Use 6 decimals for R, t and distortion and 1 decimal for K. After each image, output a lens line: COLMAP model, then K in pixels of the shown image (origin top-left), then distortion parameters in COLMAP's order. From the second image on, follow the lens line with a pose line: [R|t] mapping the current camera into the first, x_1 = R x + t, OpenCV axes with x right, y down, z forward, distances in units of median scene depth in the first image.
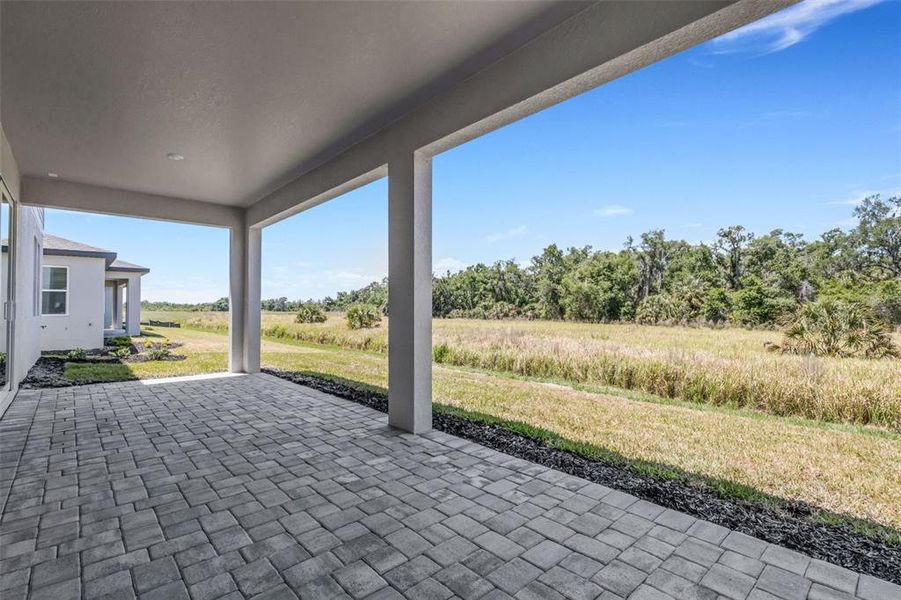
lens RADIAL K [[413.7, 0, 451.8], [0, 413.7, 301.3], [0, 0, 1]] dist [0.004472, 0.000679]
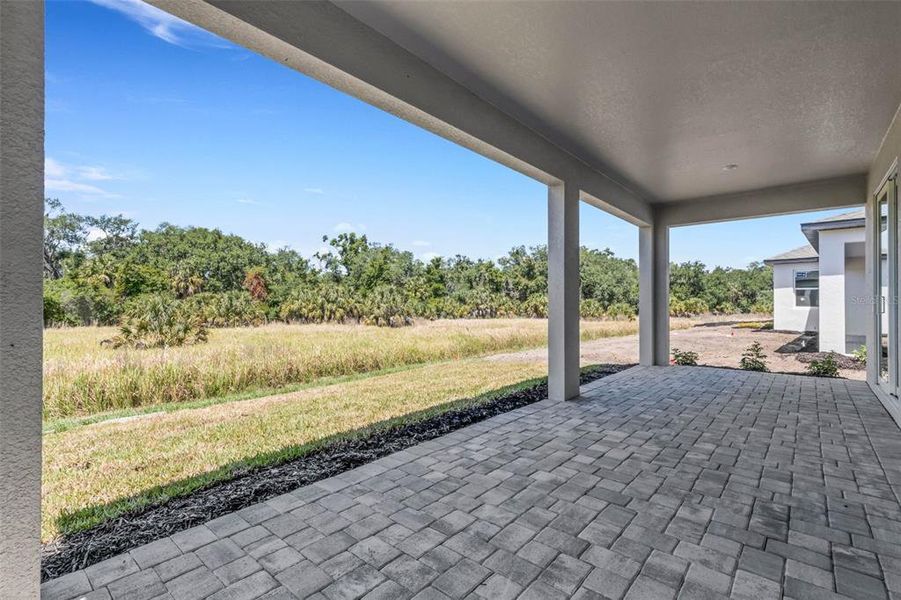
lens RADIAL K [[413.7, 0, 451.8], [0, 413.7, 301.3], [0, 0, 1]] dist [0.004472, 0.000679]
pose [[-0.116777, 0.006441, 0.993137, -1.503809], [-0.014304, 0.999864, -0.008167, 0.025695], [-0.993055, -0.015160, -0.116669, 1.684826]]
